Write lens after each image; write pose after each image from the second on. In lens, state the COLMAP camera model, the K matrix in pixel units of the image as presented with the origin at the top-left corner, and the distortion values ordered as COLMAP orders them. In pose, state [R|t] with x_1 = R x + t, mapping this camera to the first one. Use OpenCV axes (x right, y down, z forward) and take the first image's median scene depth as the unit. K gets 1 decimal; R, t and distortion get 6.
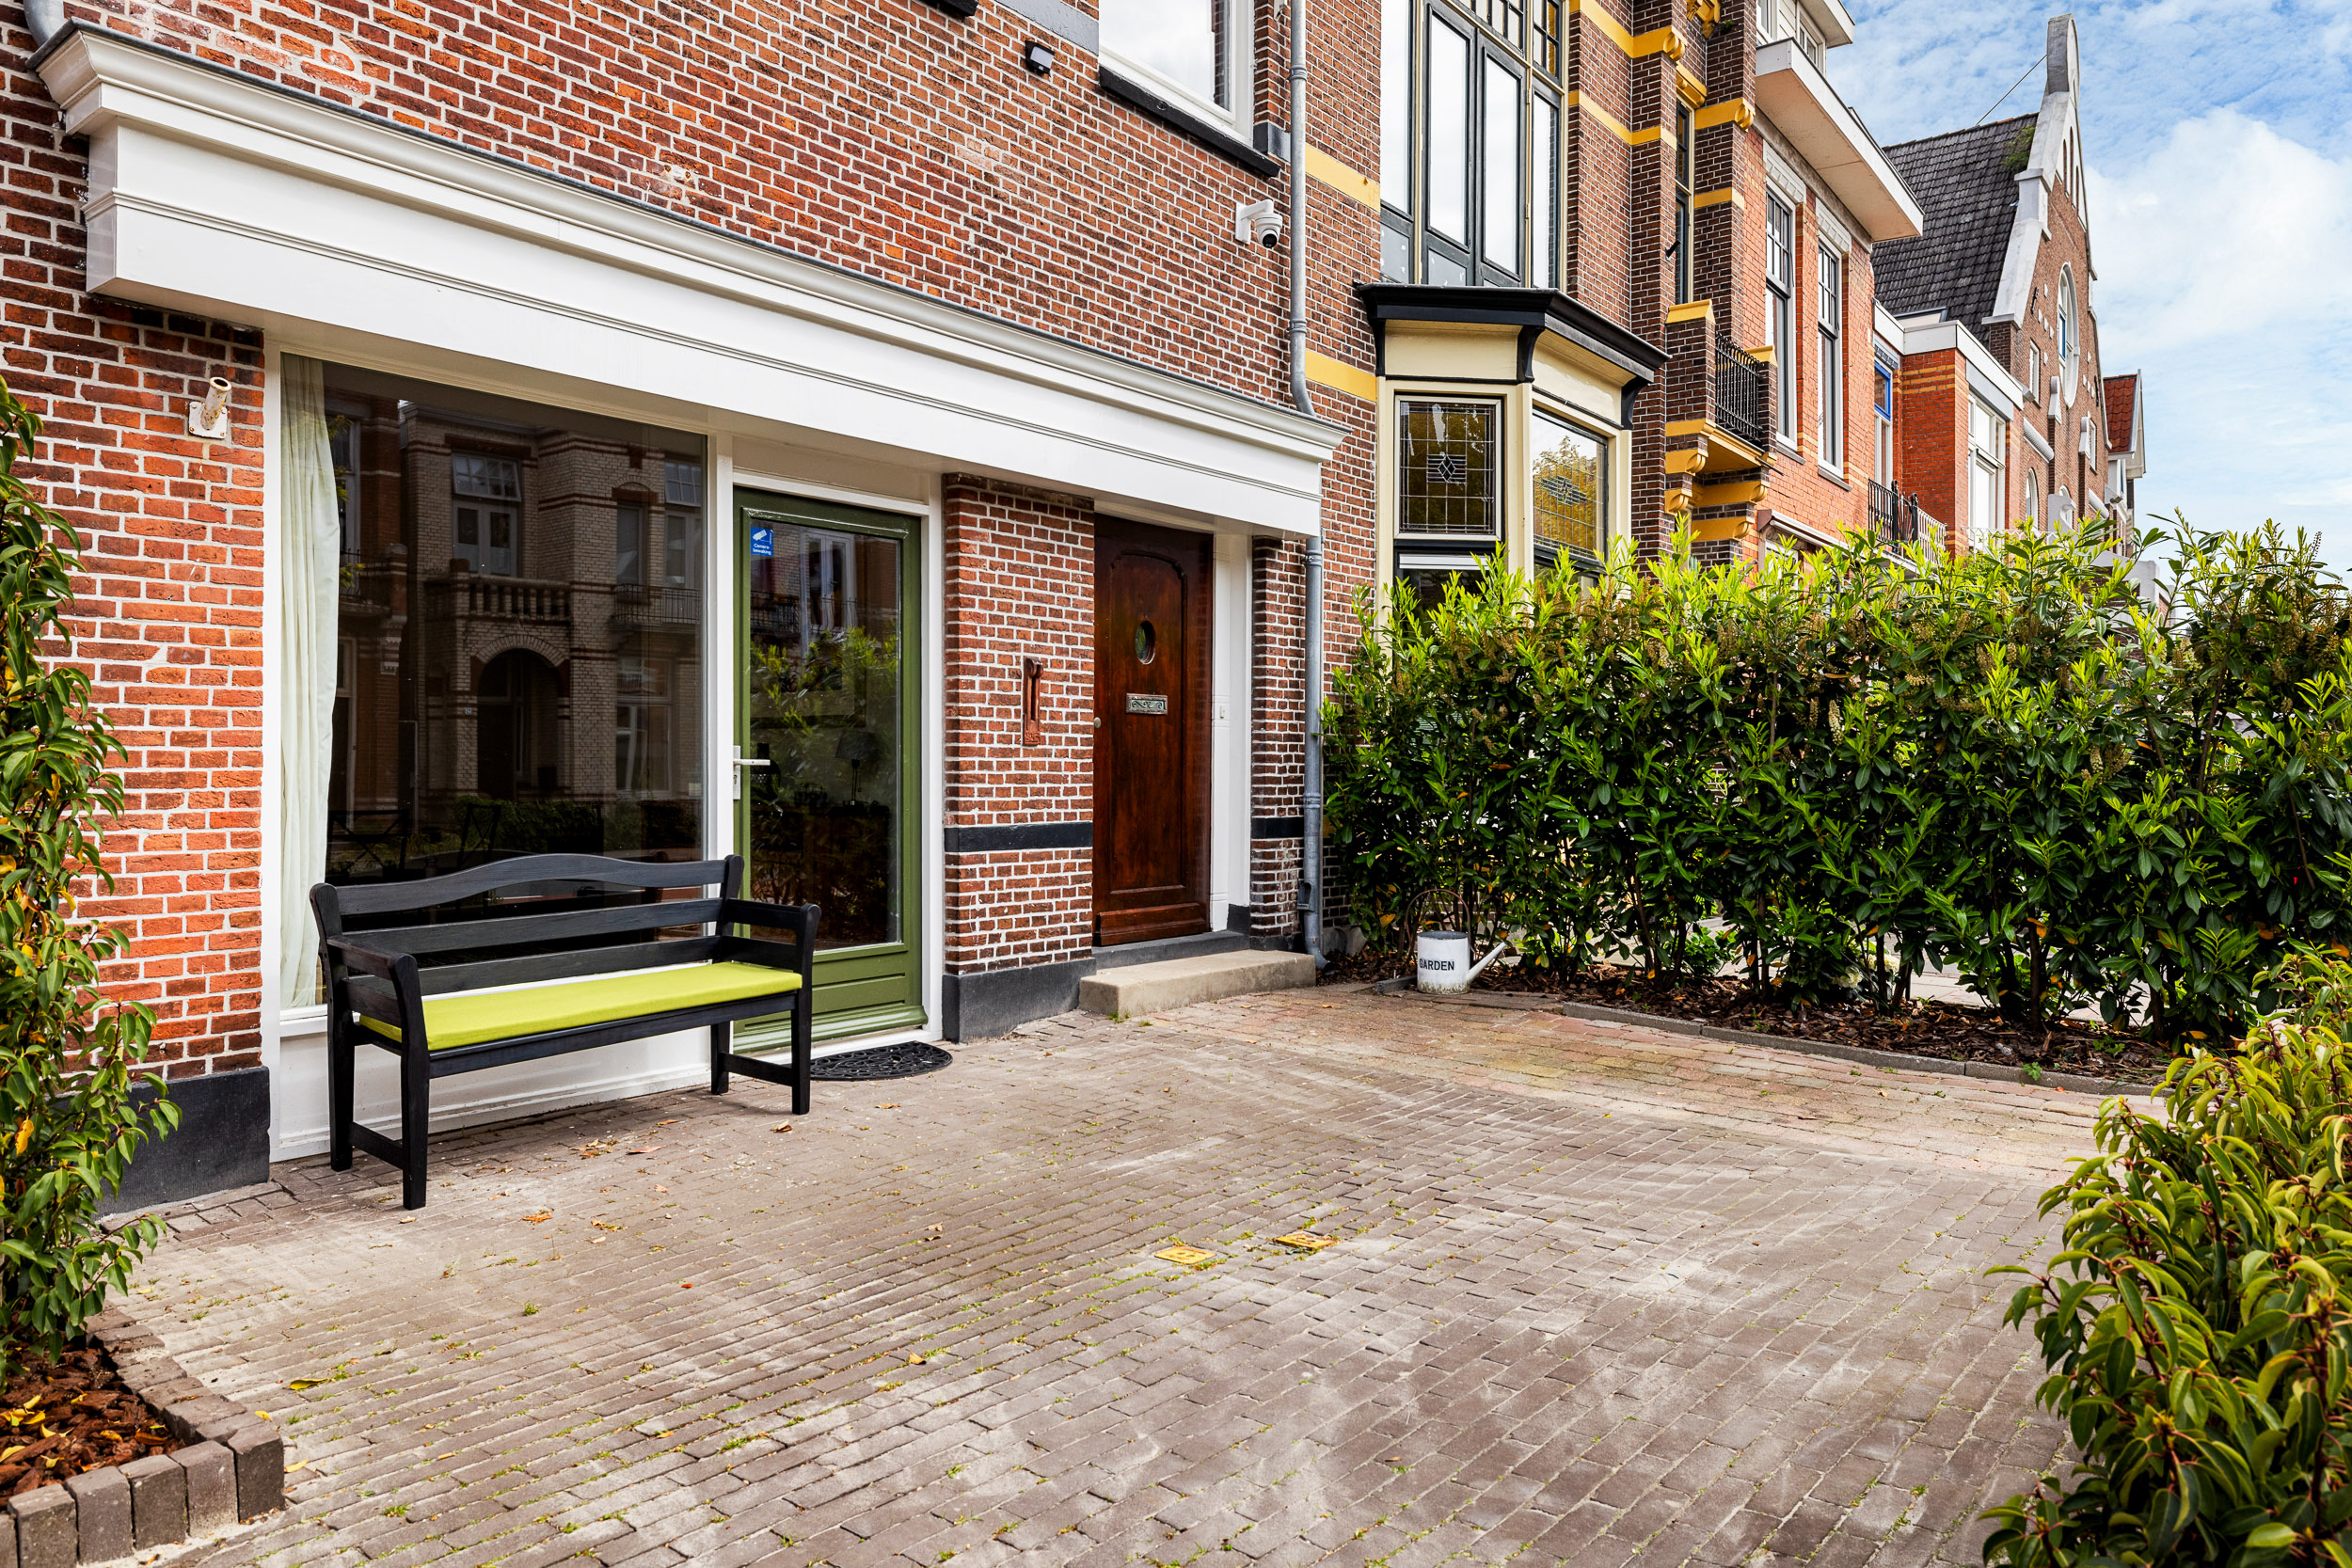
lens RADIAL K [[1555.1, 0, 1155.1], [0, 1555.1, 762.2], [0, 0, 1]] dist [0.000264, -0.002025]
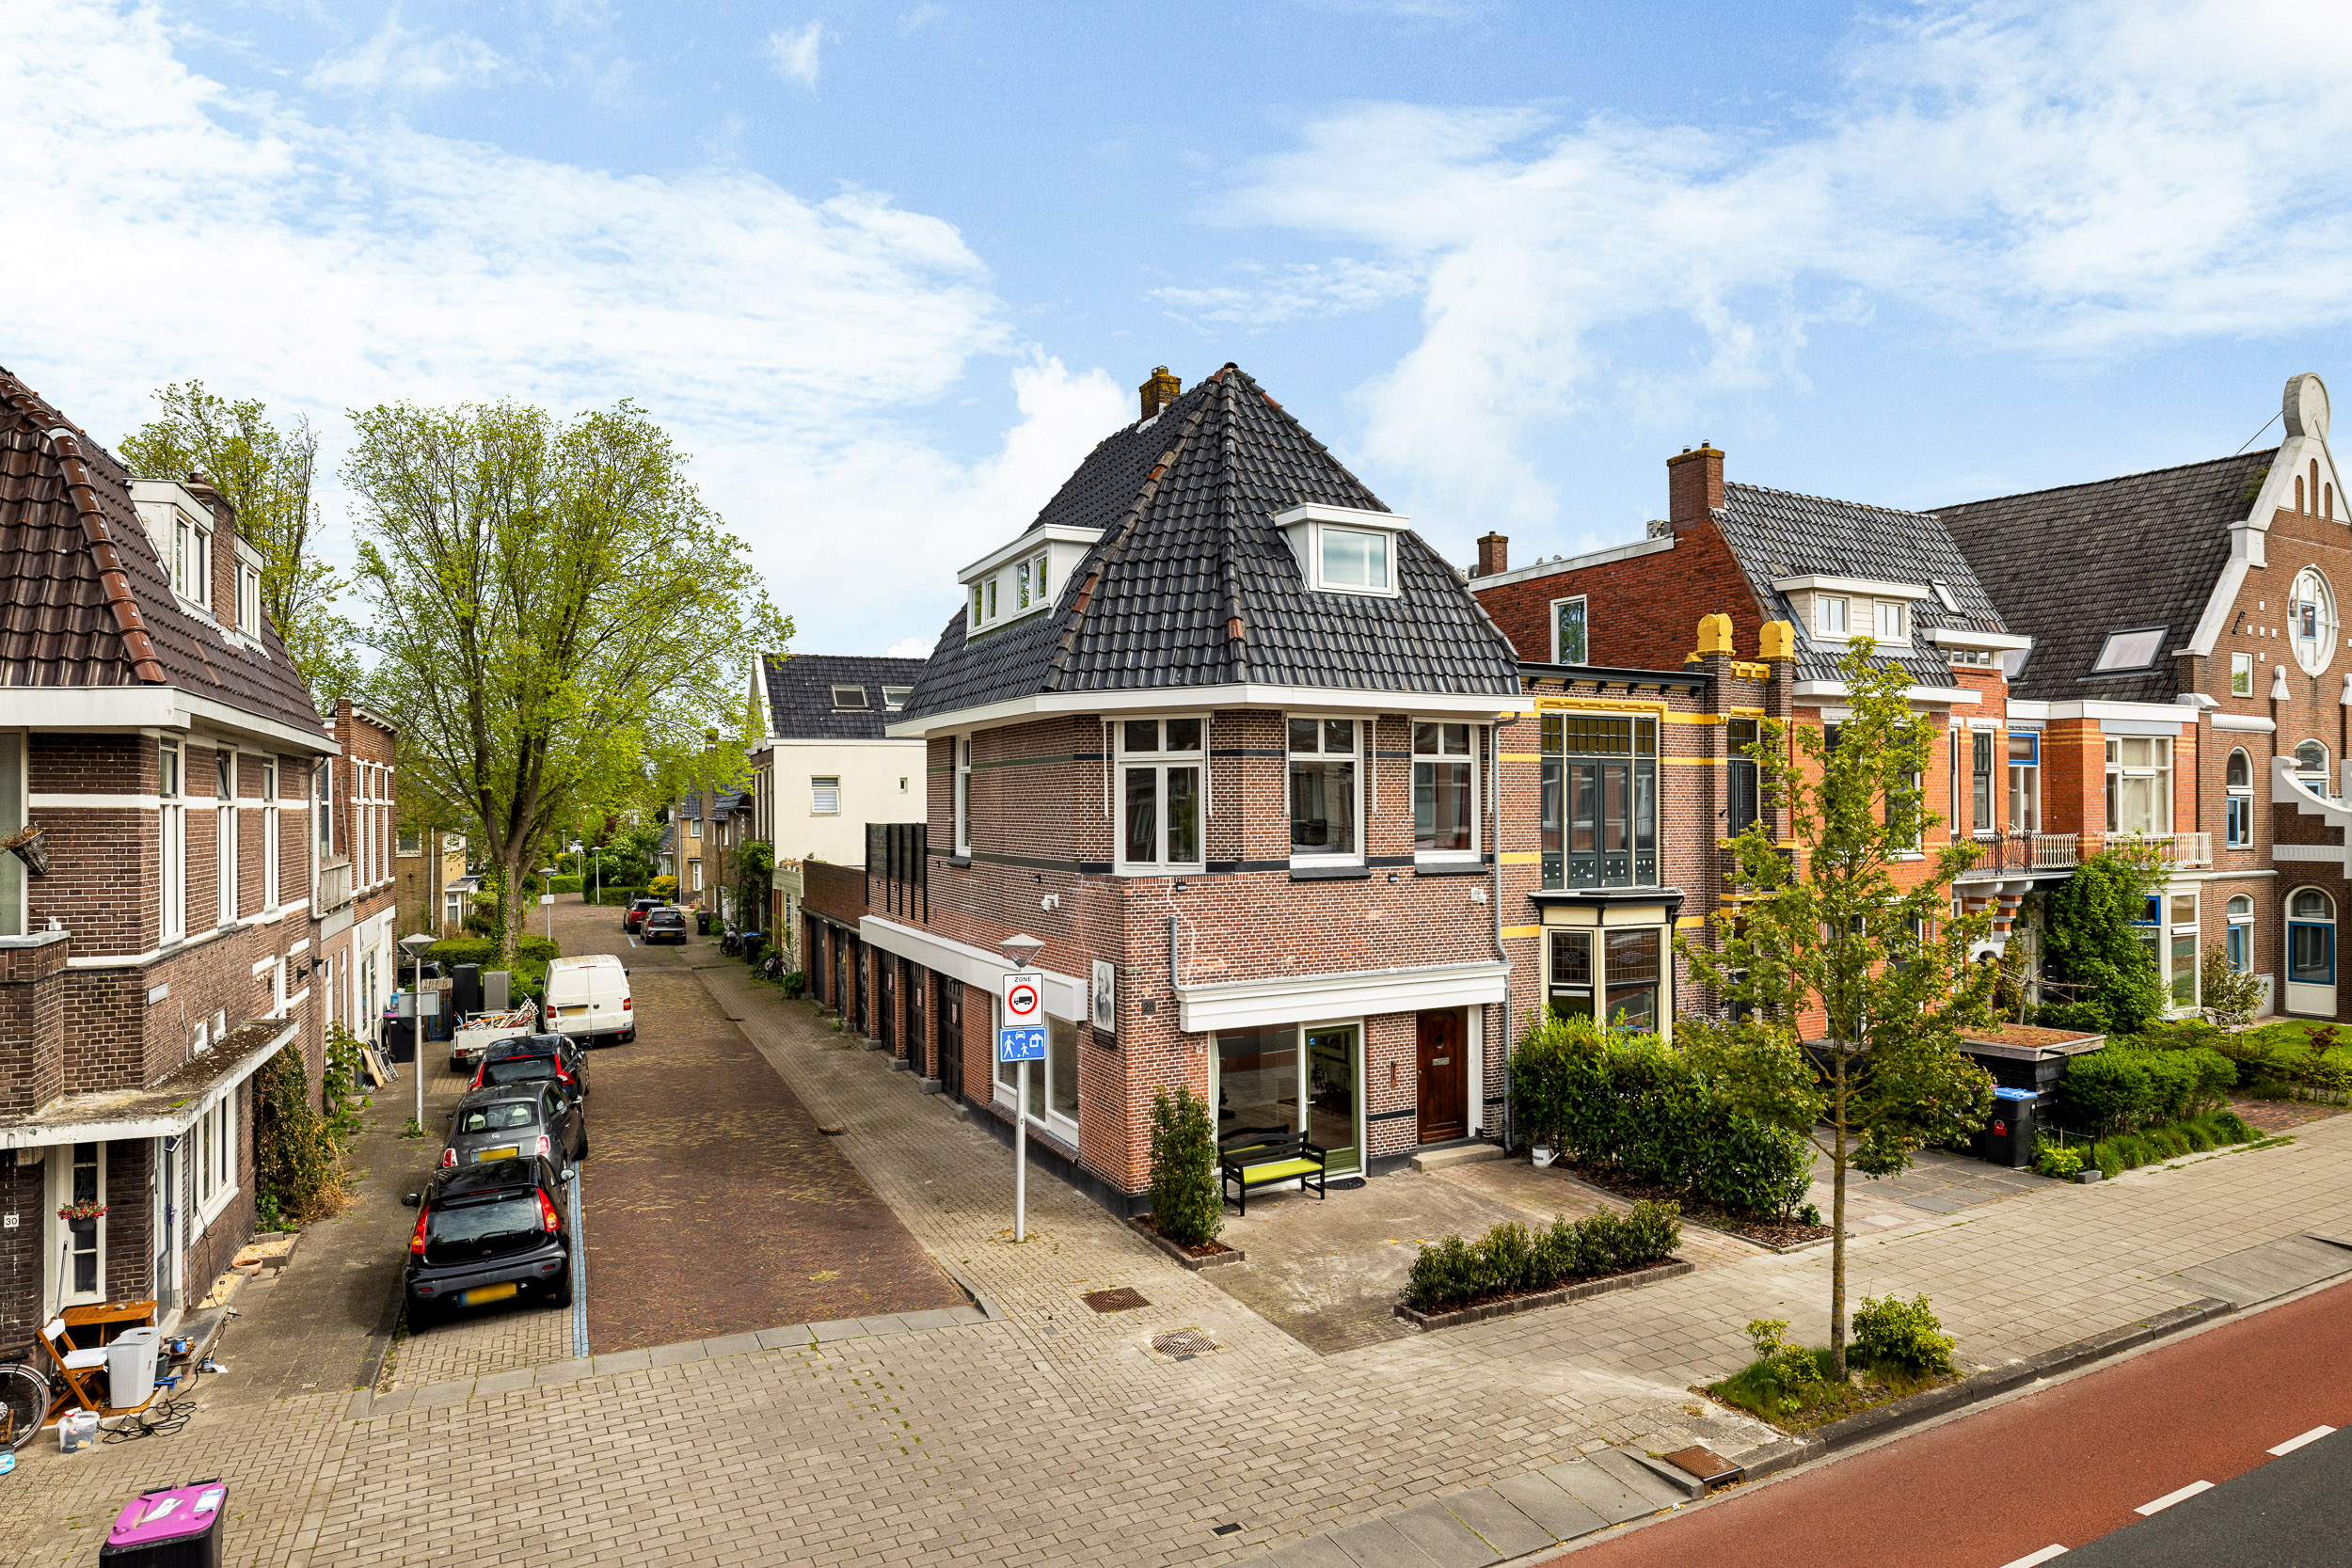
lens RADIAL K [[1423.0, 0, 1176.0], [0, 1423.0, 784.0], [0, 0, 1]] dist [-0.001132, -0.001316]
pose [[0.933436, -0.016864, -0.358348, 0.526229], [0.012901, 0.999826, -0.013448, -0.559778], [0.358513, 0.007930, 0.933491, -1.799003]]
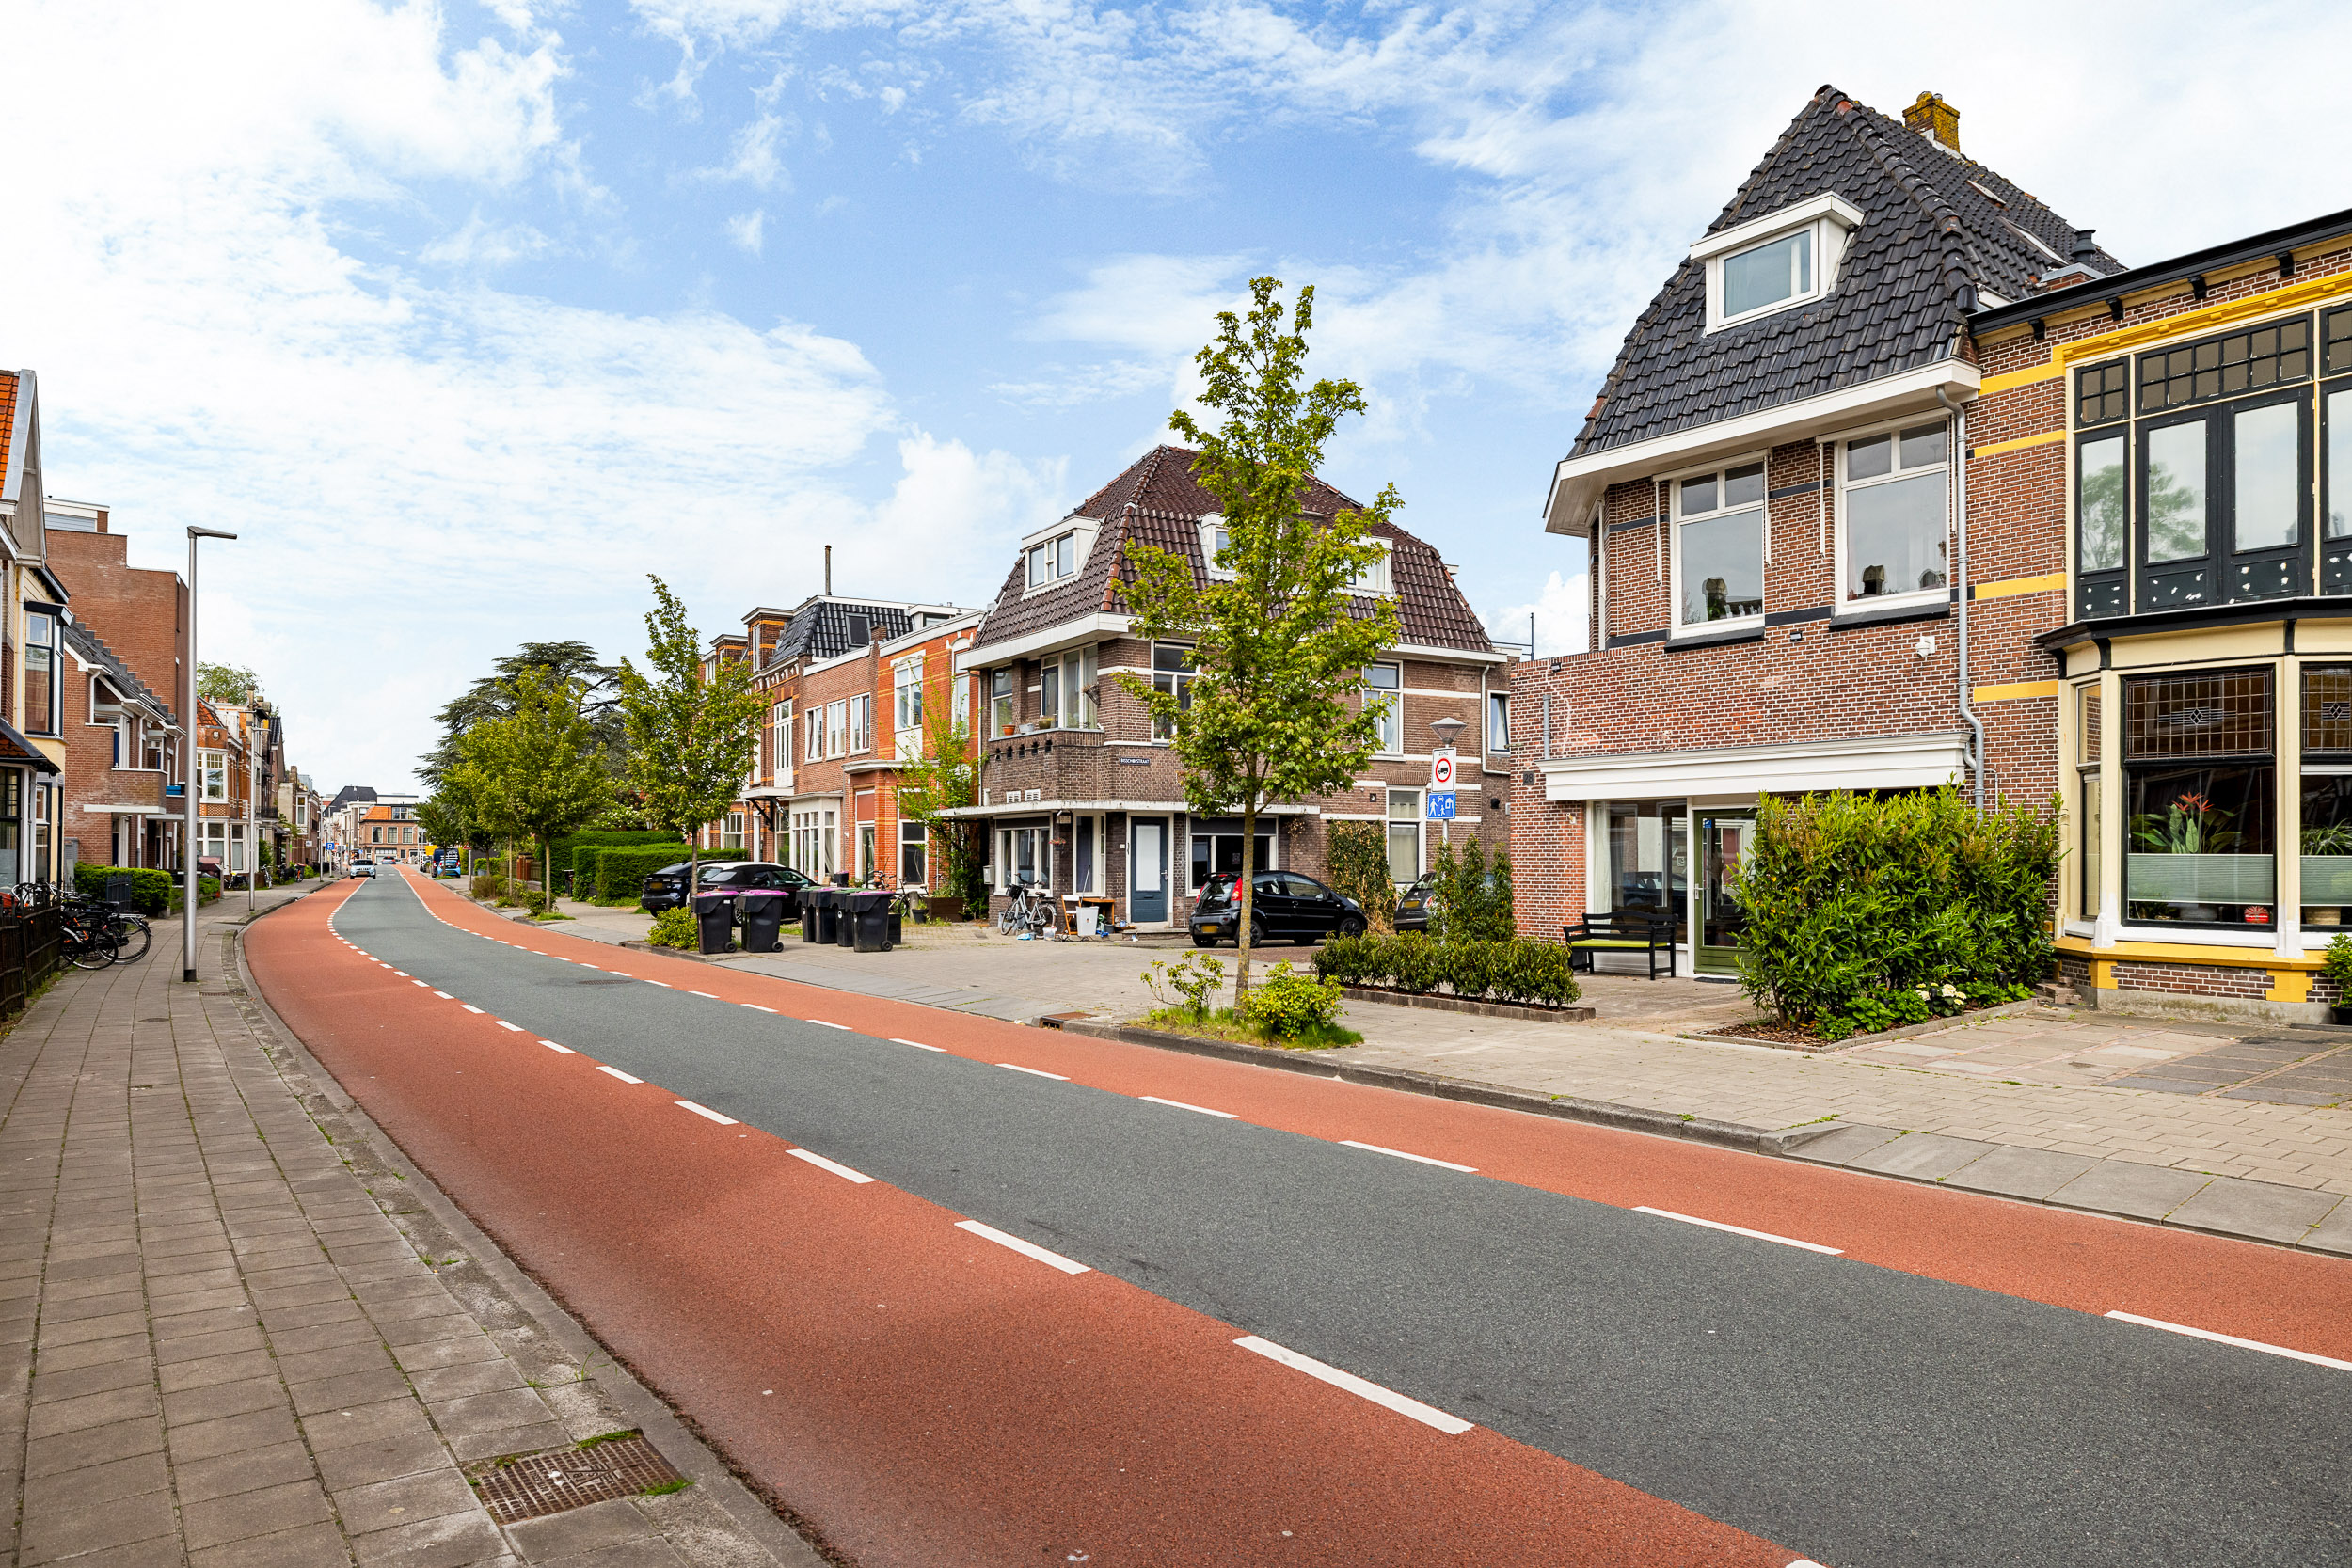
lens RADIAL K [[1446.8, 0, 1174.7], [0, 1446.8, 840.5], [0, 0, 1]] dist [-0.000466, 0.003920]
pose [[-0.225932, -0.015239, -0.974024, 2.427394], [0.005324, 0.999843, -0.016878, -0.046161], [0.974128, -0.008999, -0.225816, 0.452313]]
